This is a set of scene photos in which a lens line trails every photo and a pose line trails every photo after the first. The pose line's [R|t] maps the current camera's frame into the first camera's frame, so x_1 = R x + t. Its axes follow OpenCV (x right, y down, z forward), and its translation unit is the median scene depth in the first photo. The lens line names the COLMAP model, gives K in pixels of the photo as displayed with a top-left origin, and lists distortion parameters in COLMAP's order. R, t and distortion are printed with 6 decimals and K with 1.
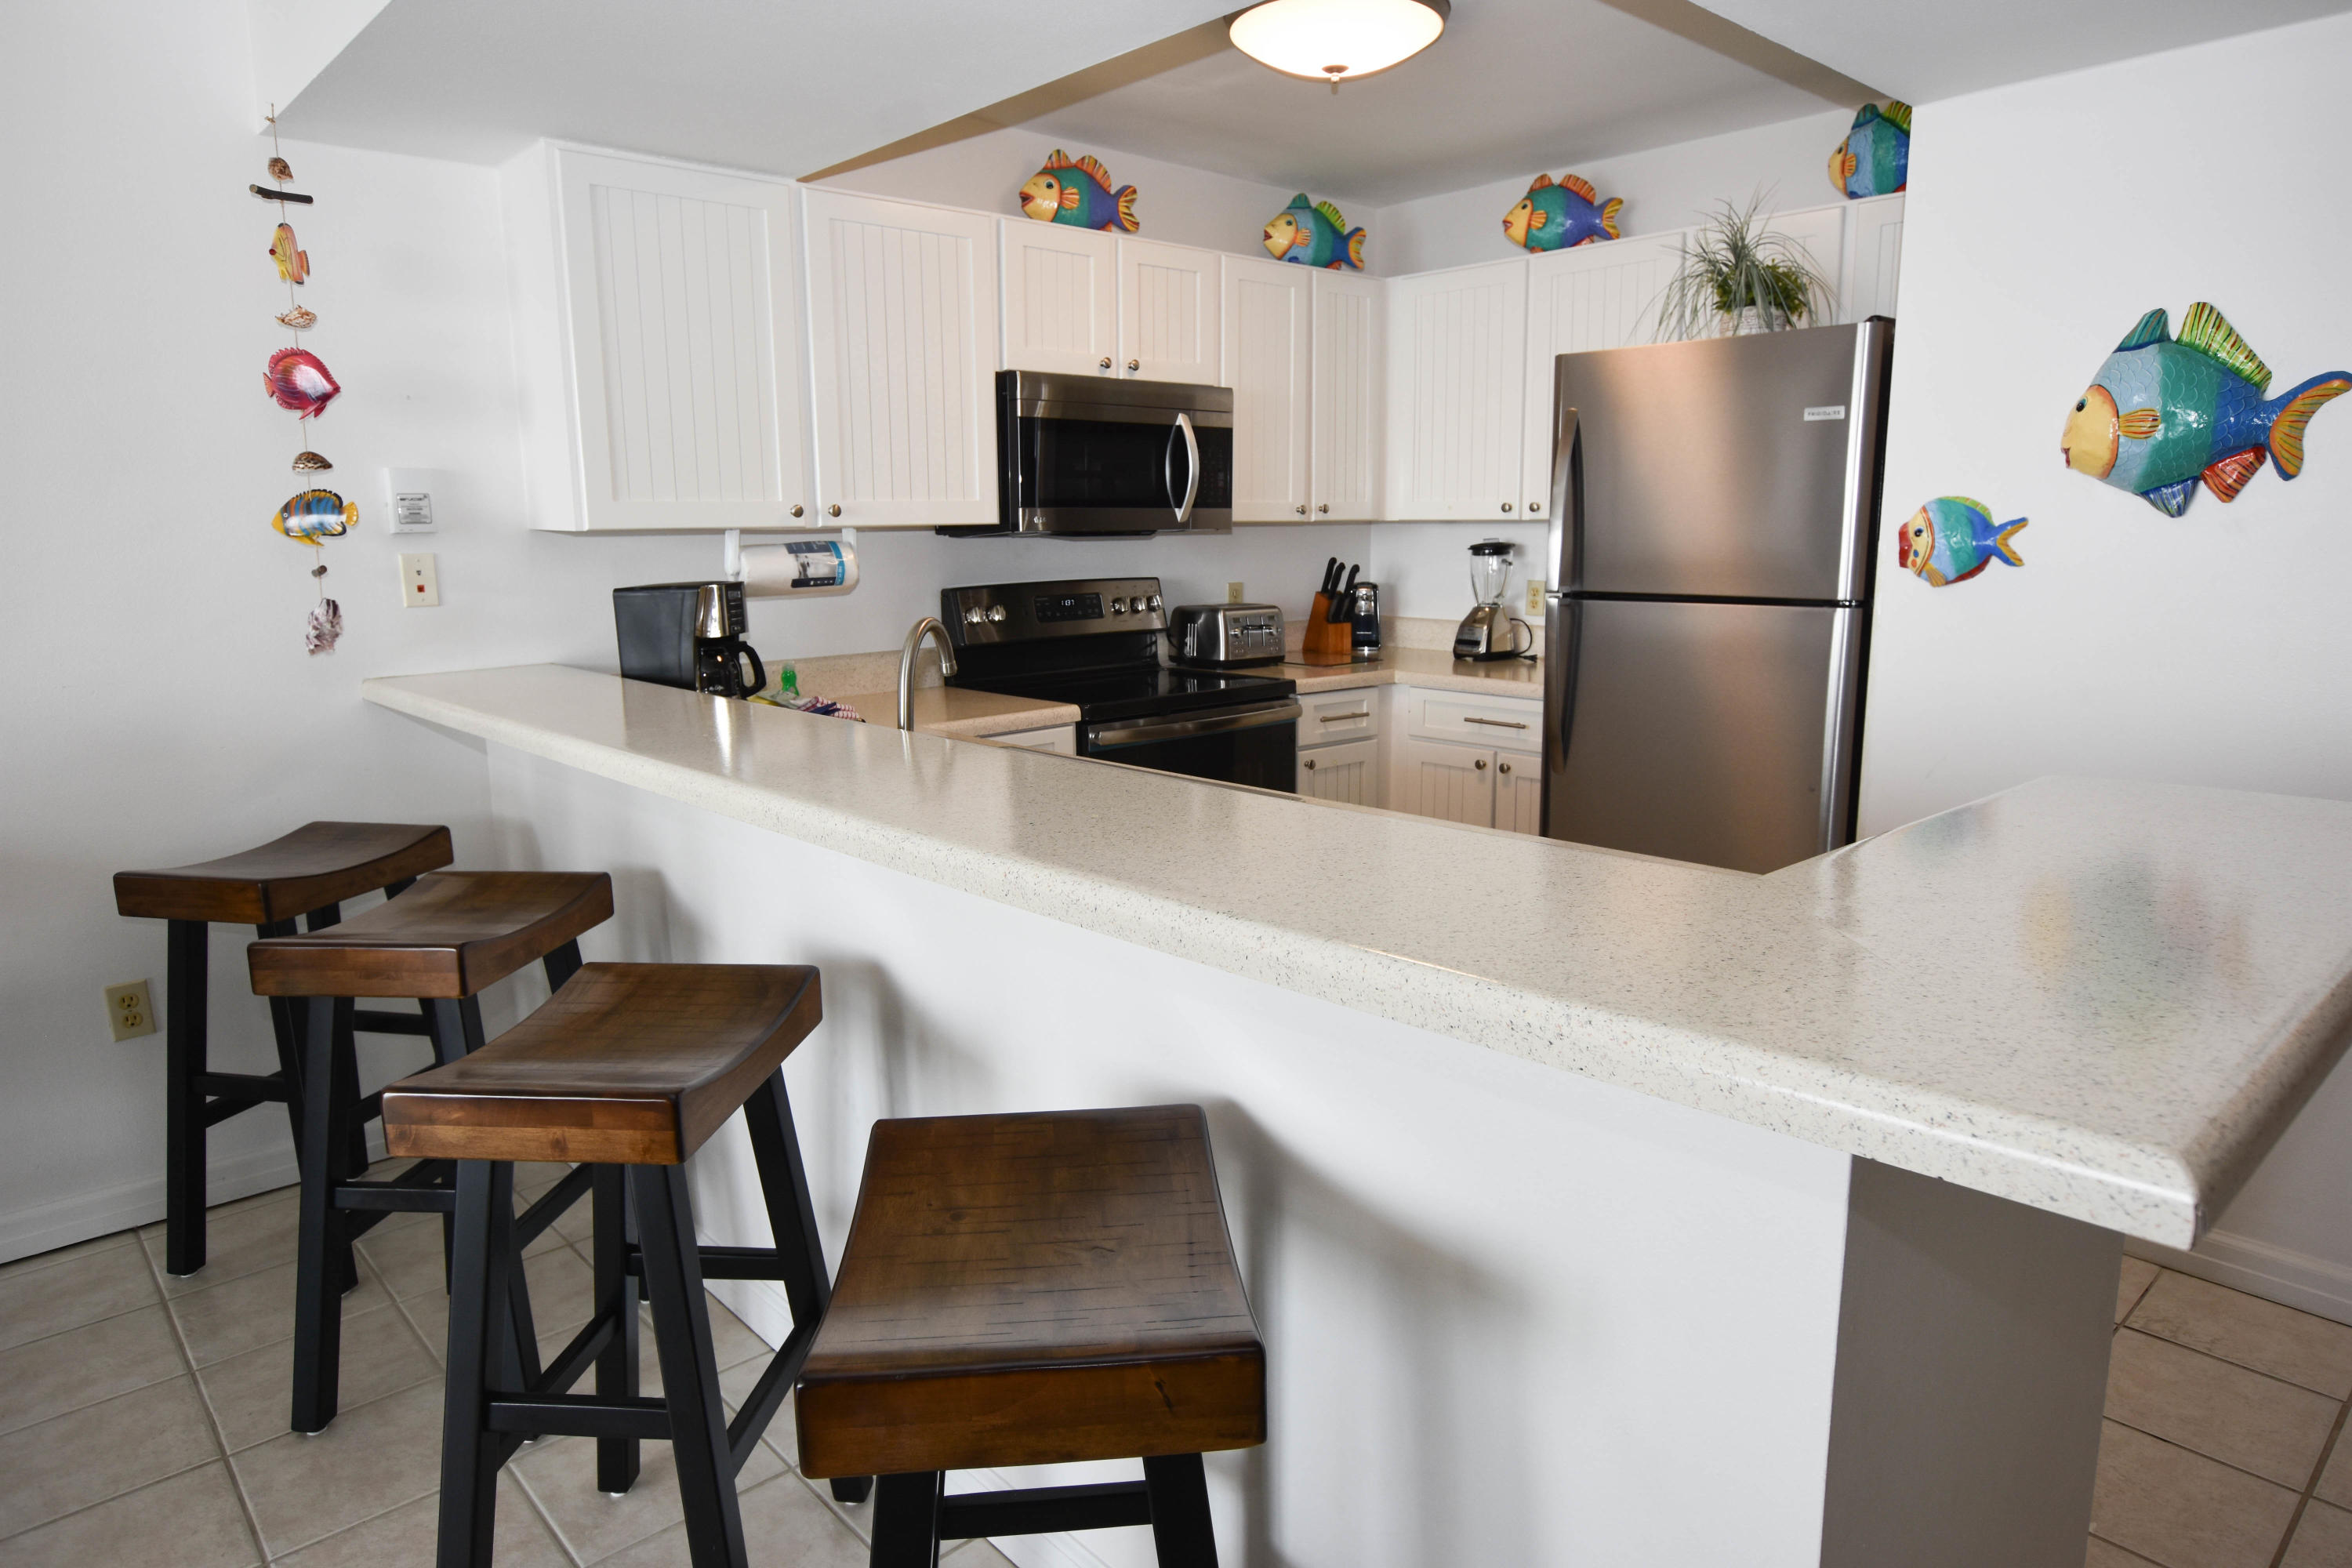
lens RADIAL K [[1412.1, 0, 1176.0], [0, 1412.1, 784.0], [0, 0, 1]] dist [0.000688, 0.002079]
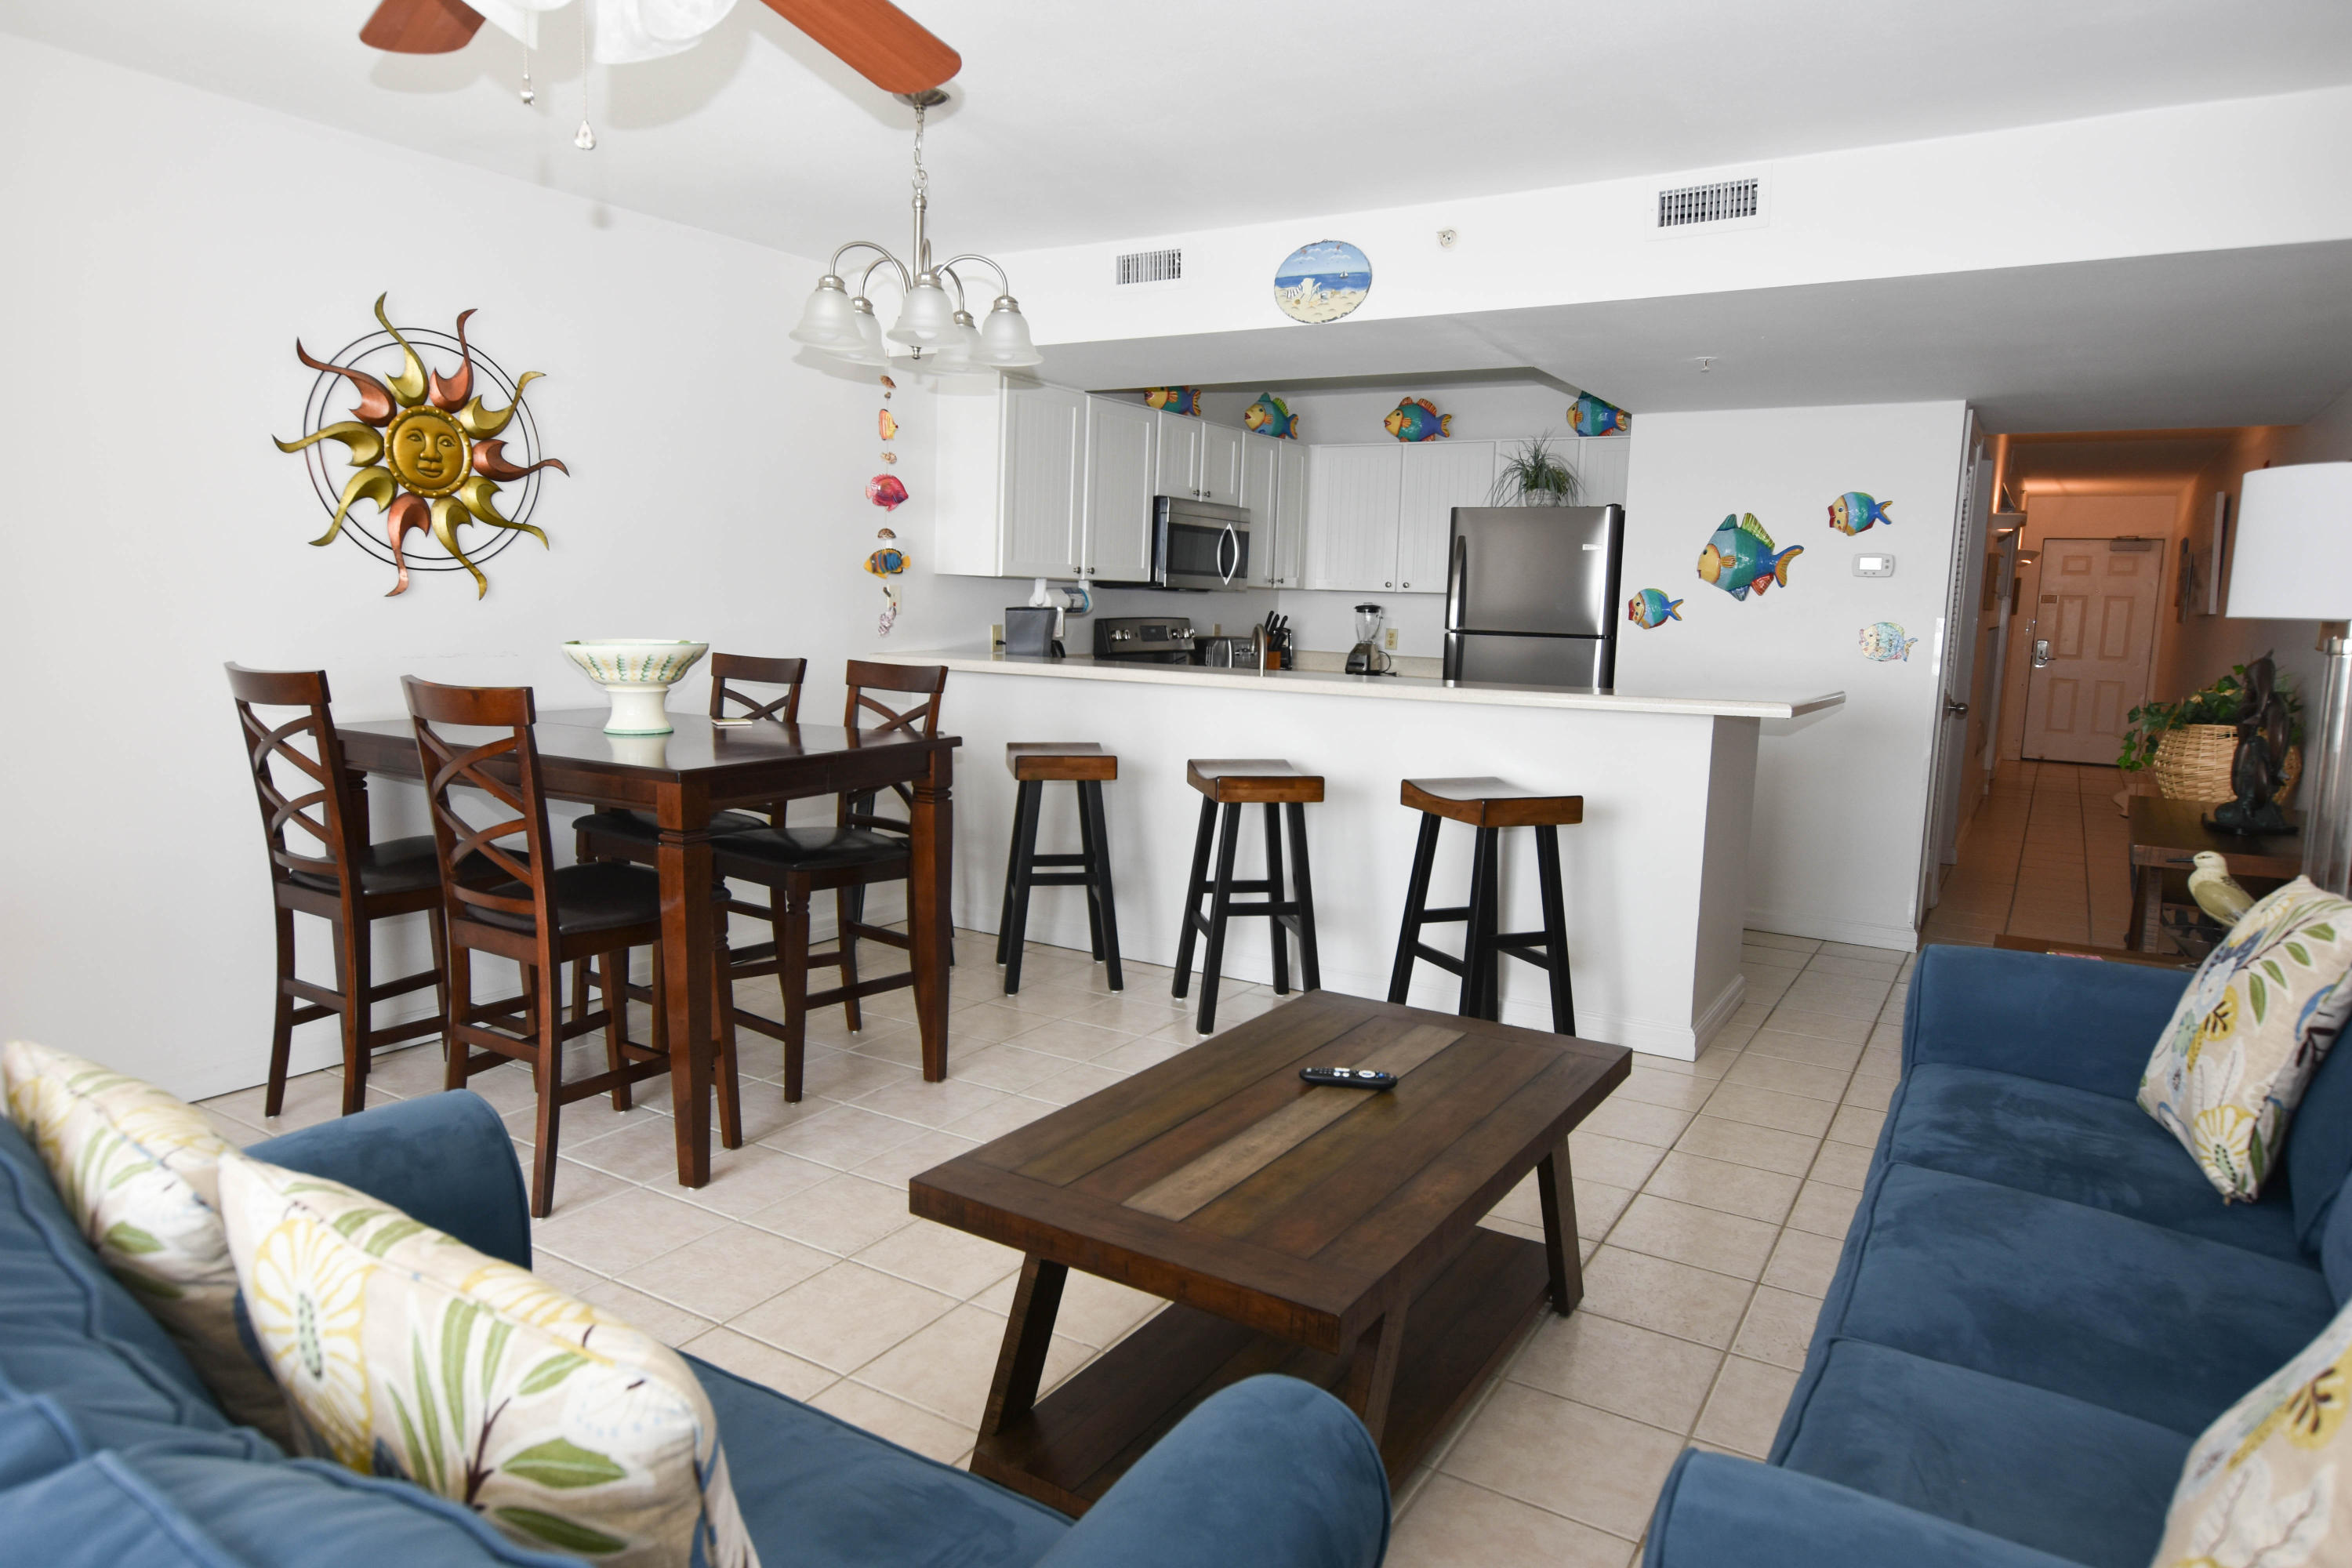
lens RADIAL K [[1412.1, 0, 1176.0], [0, 1412.1, 784.0], [0, 0, 1]] dist [0.000688, 0.002079]
pose [[0.959263, 0.002249, 0.282507, -0.556860], [0.011521, 0.998825, -0.047071, 0.139726], [-0.282281, 0.048408, 0.958110, -0.630959]]
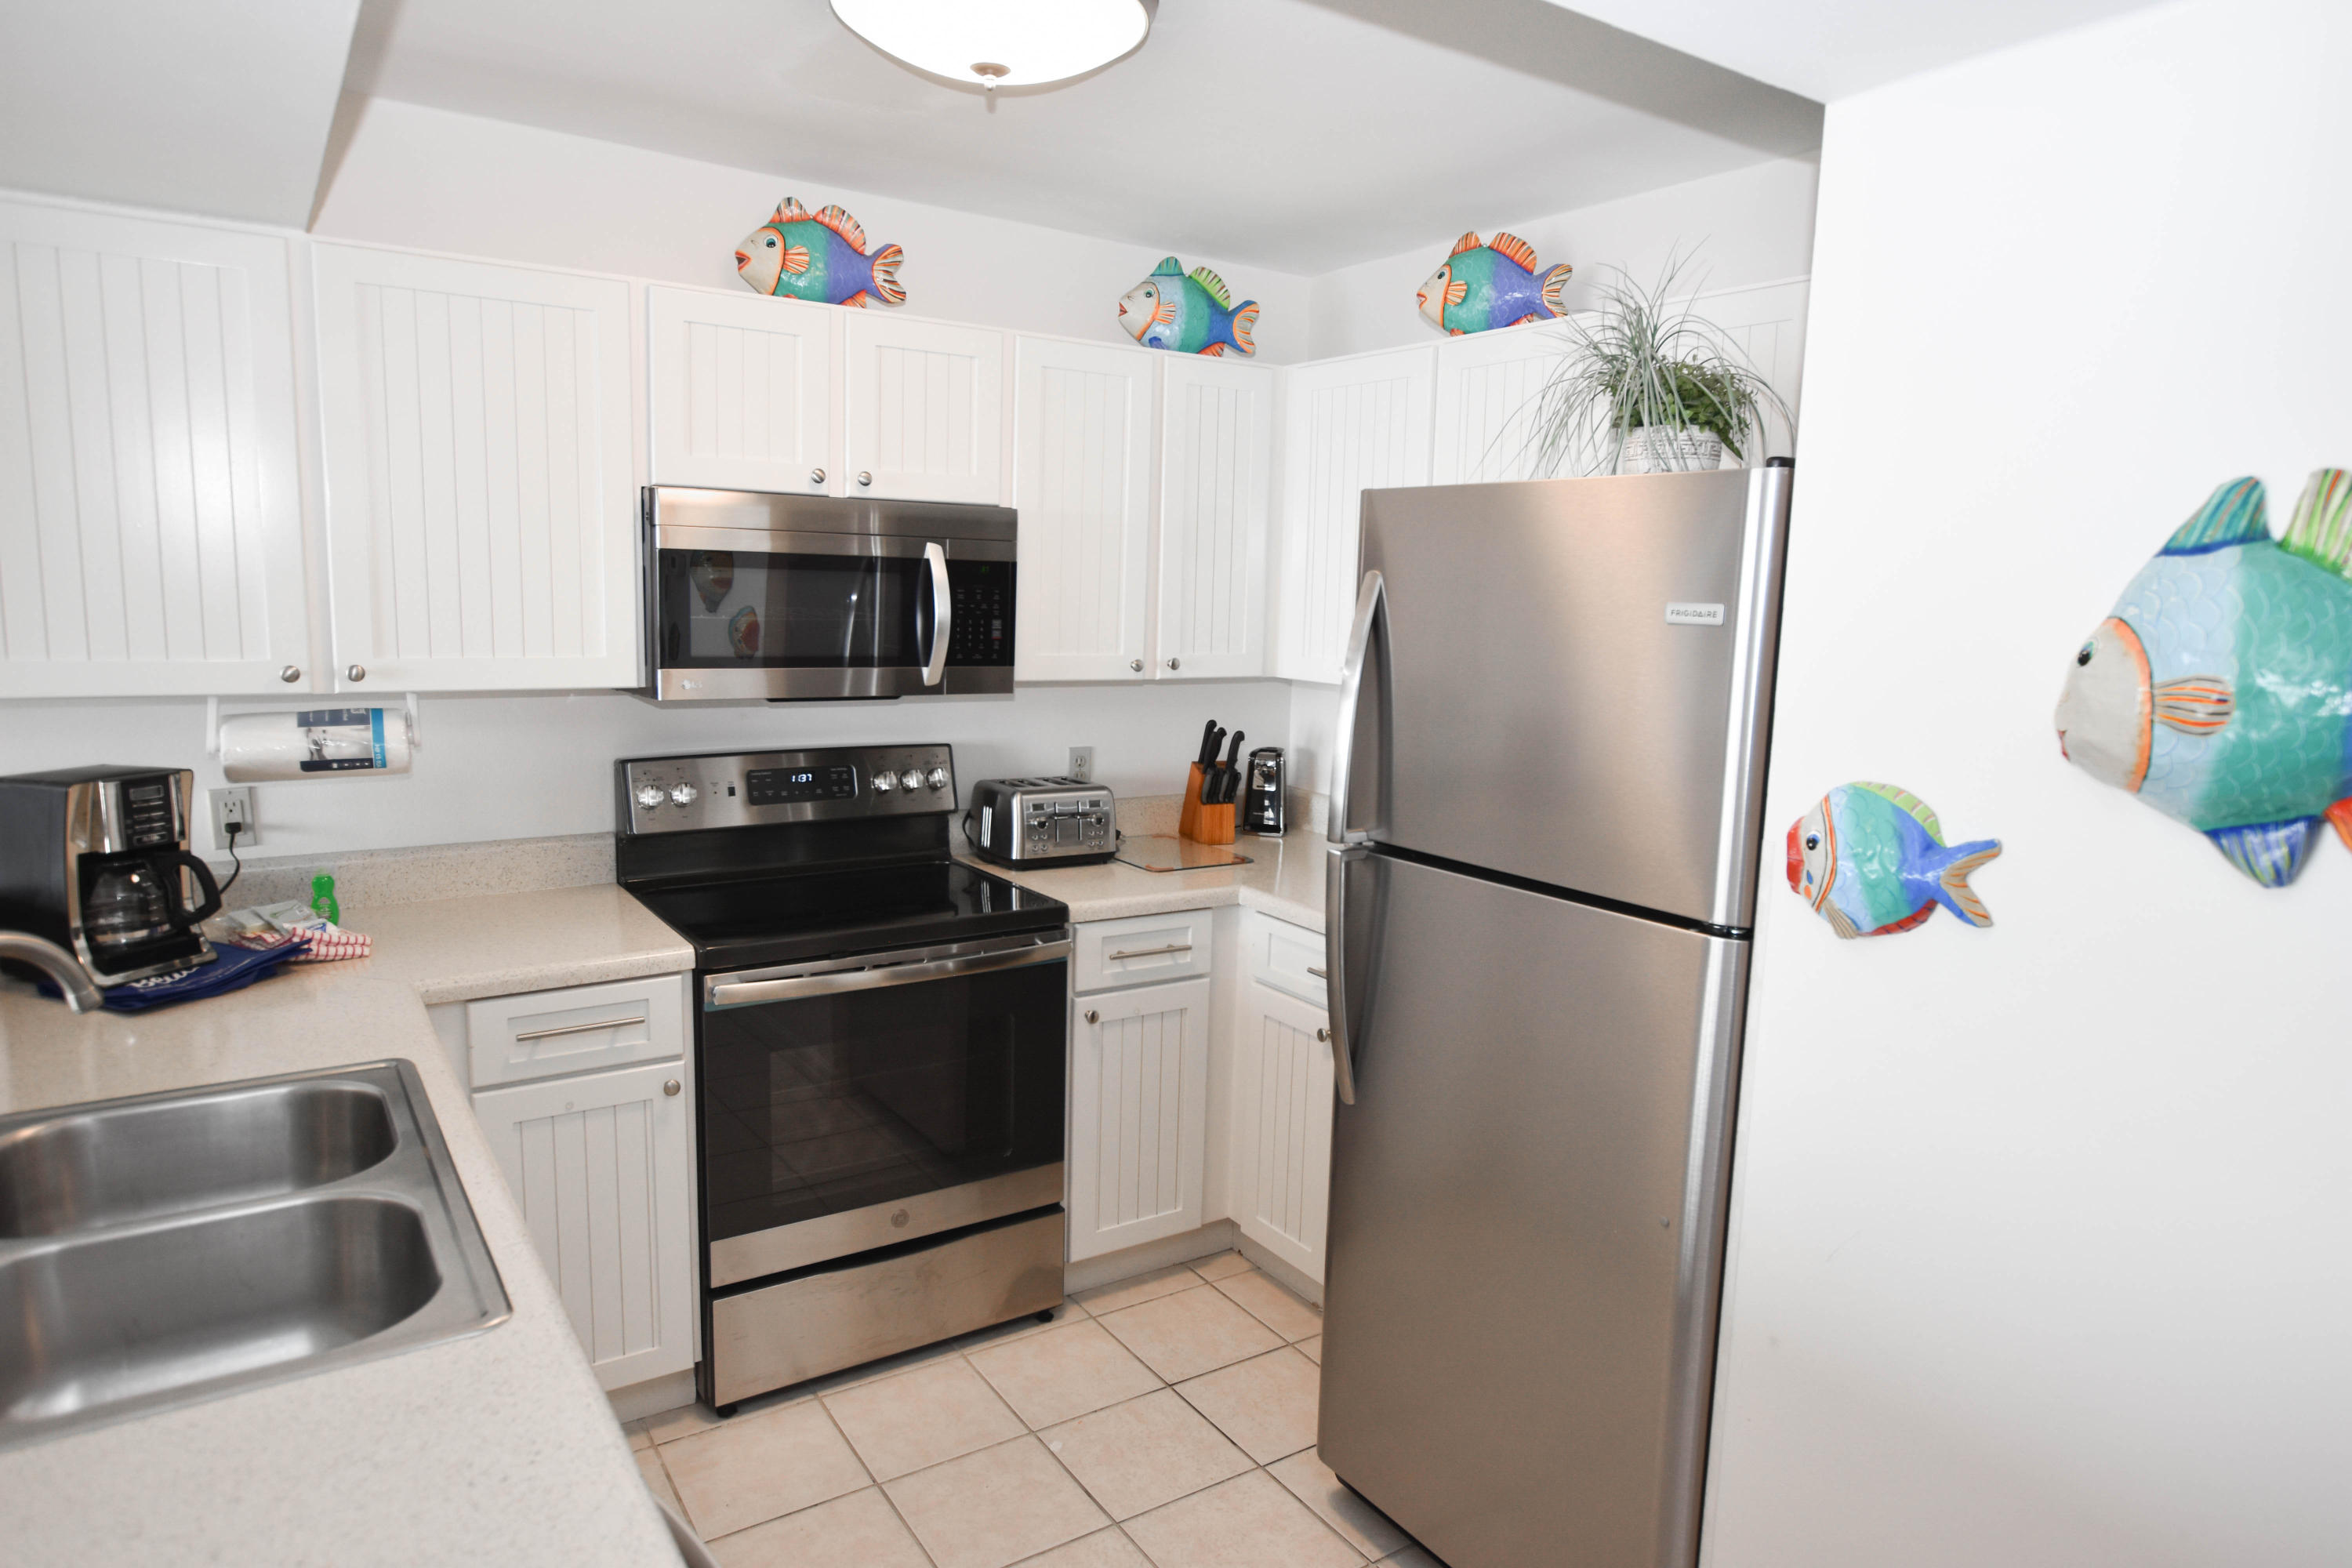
lens RADIAL K [[1412.1, 0, 1176.0], [0, 1412.1, 784.0], [0, 0, 1]] dist [0.000688, 0.002079]
pose [[0.987994, 0.057668, -0.143324, 0.251702], [-0.063778, 0.997225, -0.038407, -0.116234], [0.140711, 0.047086, 0.988930, 0.287742]]
